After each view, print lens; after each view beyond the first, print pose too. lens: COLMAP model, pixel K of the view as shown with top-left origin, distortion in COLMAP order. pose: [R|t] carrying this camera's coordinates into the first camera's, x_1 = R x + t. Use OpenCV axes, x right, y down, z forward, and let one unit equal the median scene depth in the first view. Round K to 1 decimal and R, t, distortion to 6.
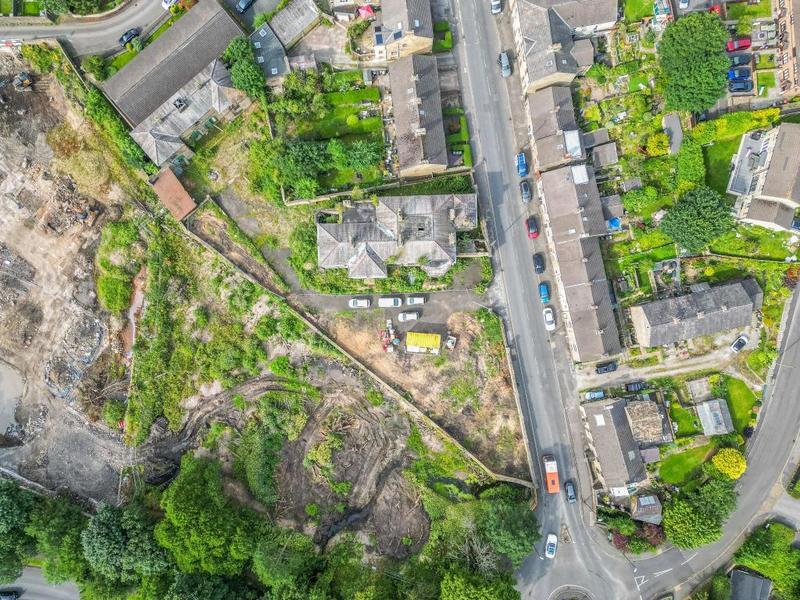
lens RADIAL K [[559.3, 0, 400.0], [0, 559.3, 300.0], [0, 0, 1]] dist [0.086847, -0.093735]
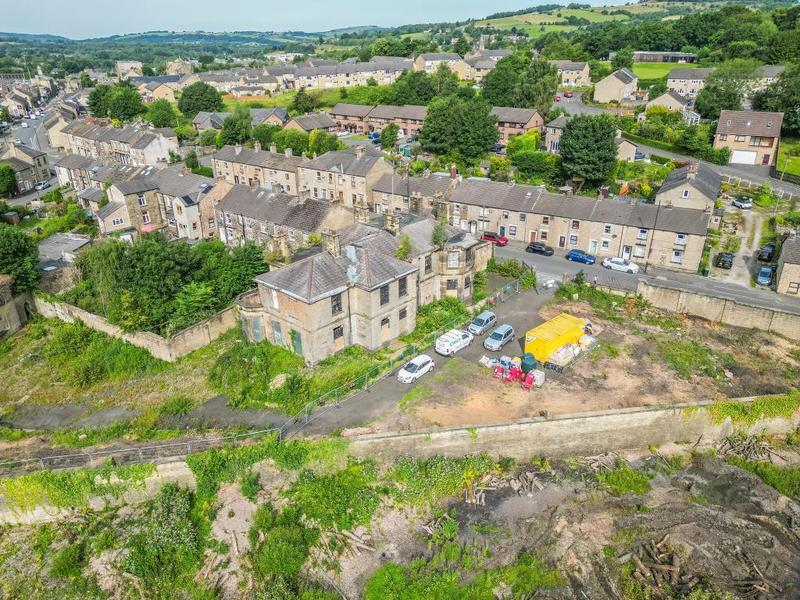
lens RADIAL K [[562.3, 0, 400.0], [0, 562.3, 300.0], [0, 0, 1]] dist [0.059940, -0.049918]
pose [[0.686425, -0.293639, 0.665279, -0.374640], [0.726820, 0.306600, -0.614596, 0.265411], [-0.023505, 0.905413, 0.423881, 0.730353]]
